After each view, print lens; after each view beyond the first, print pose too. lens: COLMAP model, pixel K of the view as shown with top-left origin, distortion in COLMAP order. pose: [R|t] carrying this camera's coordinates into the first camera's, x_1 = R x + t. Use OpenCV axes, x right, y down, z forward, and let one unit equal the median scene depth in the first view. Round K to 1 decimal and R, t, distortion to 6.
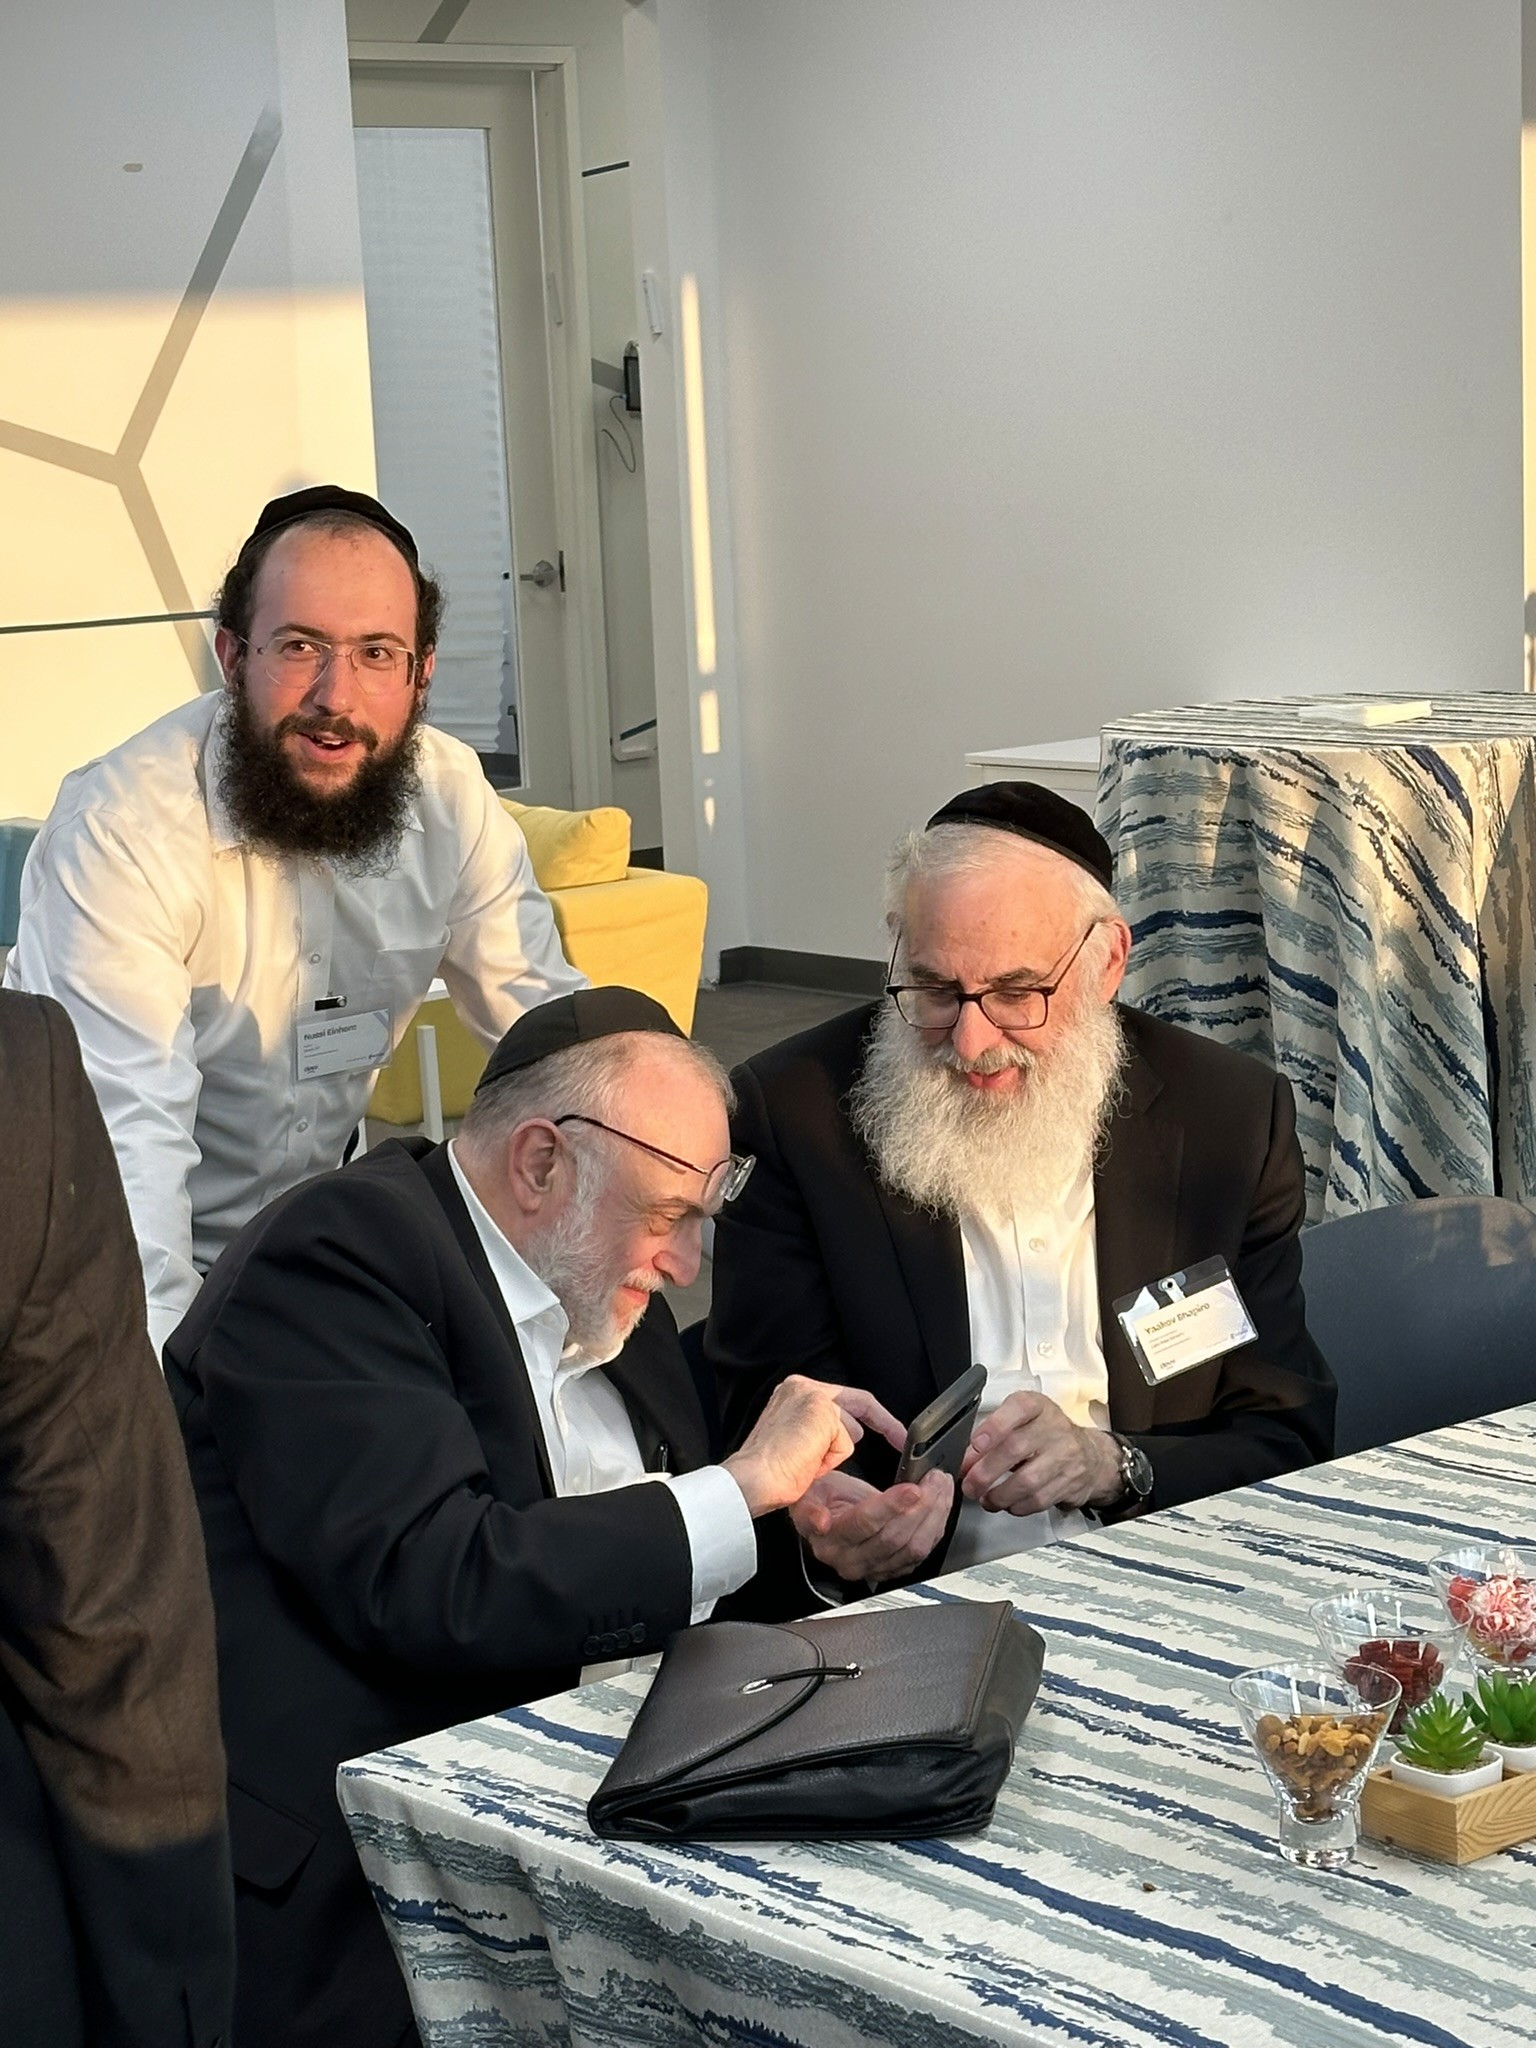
lens RADIAL K [[4351.0, 0, 768.0], [0, 4351.0, 1024.0], [0, 0, 1]] dist [0.019888, 0.161184]
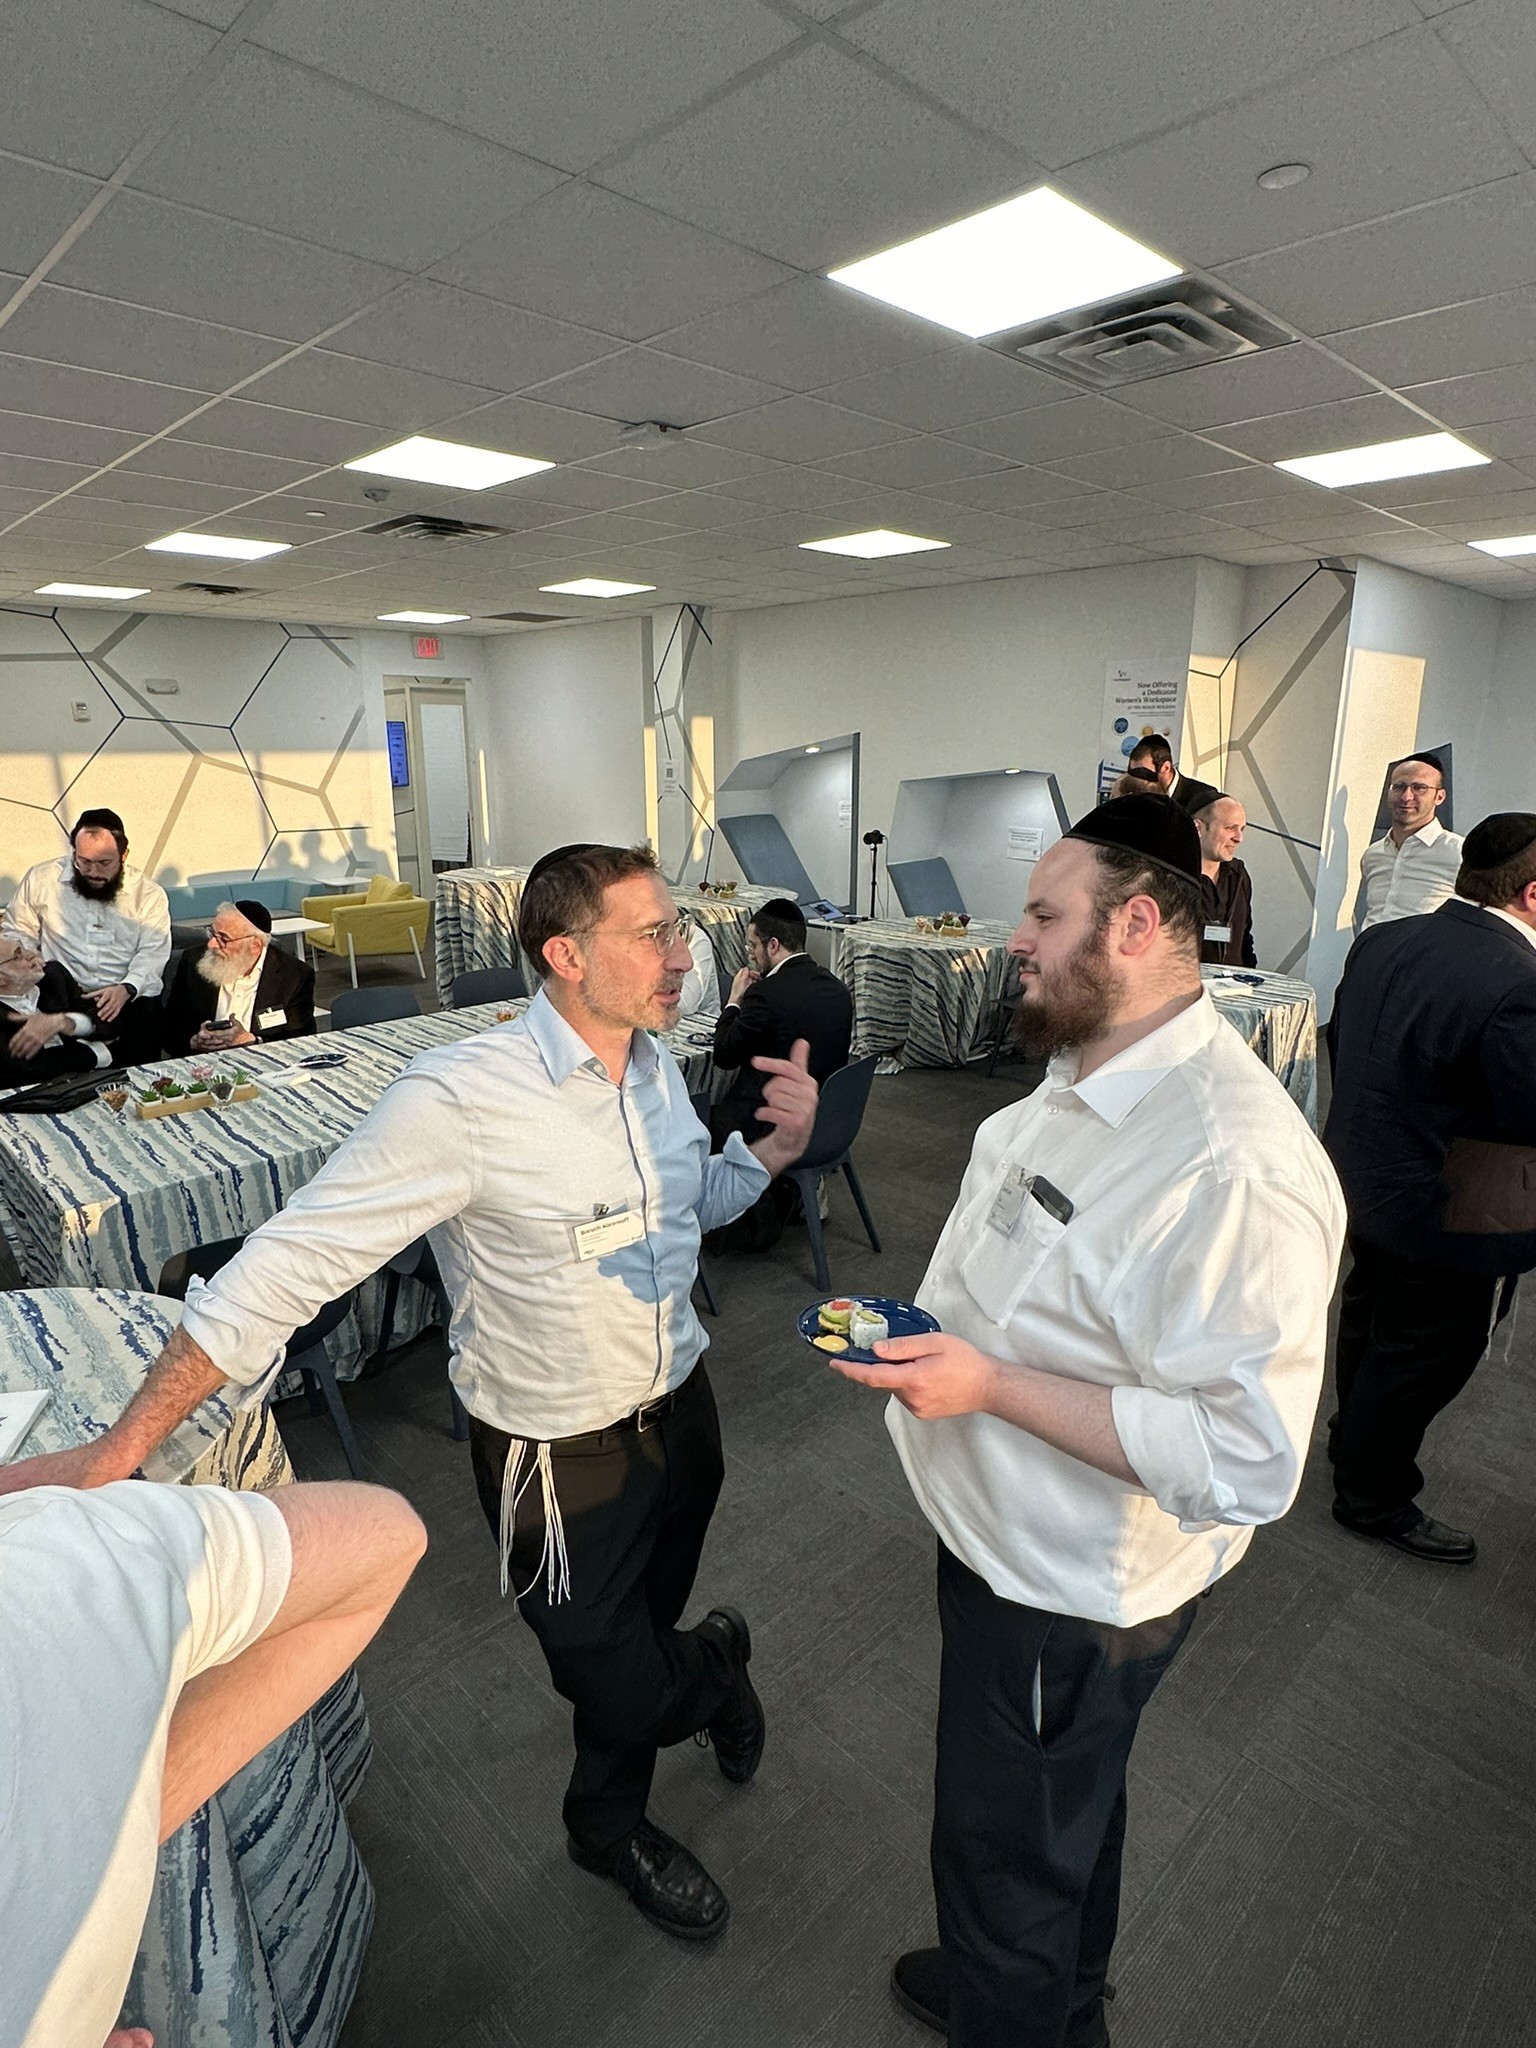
lens RADIAL K [[1113.3, 0, 768.0], [0, 1113.3, 1024.0], [0, 0, 1]] dist [0.002006, 0.000209]
pose [[0.995747, 0.033097, 0.085977, 0.331453], [-0.039840, 0.996162, 0.077940, -0.019540], [-0.083067, -0.081034, 0.993244, -0.138670]]
